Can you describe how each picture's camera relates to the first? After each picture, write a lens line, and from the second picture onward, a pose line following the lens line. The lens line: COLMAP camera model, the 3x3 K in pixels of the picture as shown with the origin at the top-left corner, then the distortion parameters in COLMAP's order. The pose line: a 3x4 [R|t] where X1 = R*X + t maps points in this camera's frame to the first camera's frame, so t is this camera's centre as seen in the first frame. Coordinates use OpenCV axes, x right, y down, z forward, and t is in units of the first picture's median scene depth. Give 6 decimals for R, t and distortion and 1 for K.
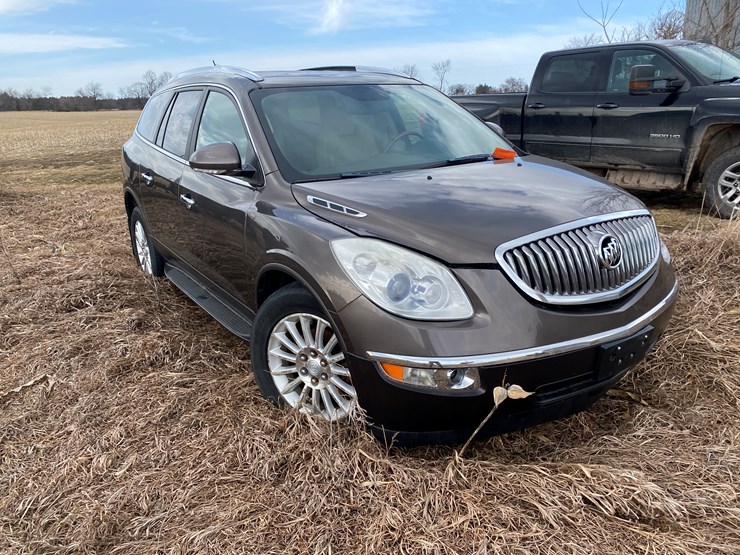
lens RADIAL K [[556.2, 0, 375.3], [0, 556.2, 281.4], [0, 0, 1]] dist [0.035470, -0.030211]
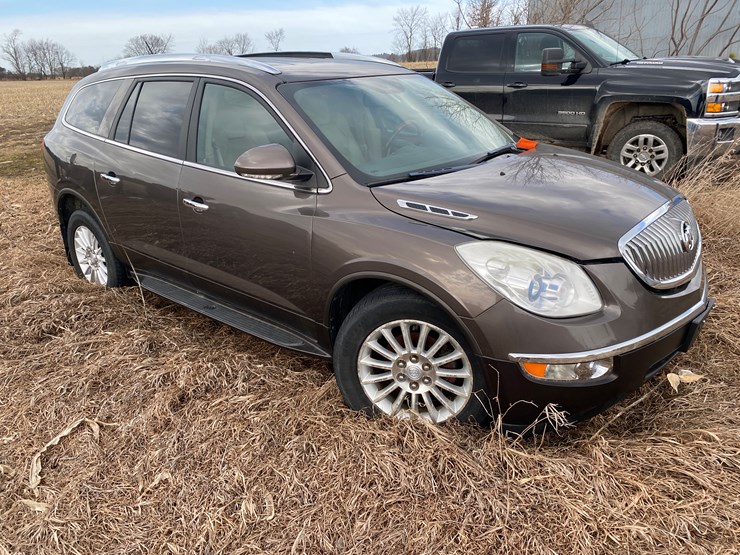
lens RADIAL K [[556.2, 0, 354.5], [0, 556.2, 270.9], [0, 0, 1]] dist [0.035470, -0.030211]
pose [[0.965404, -0.091491, 0.244181, -0.428263], [0.083237, 0.995561, 0.043933, -0.075760], [-0.247117, -0.022088, 0.968734, 0.069575]]
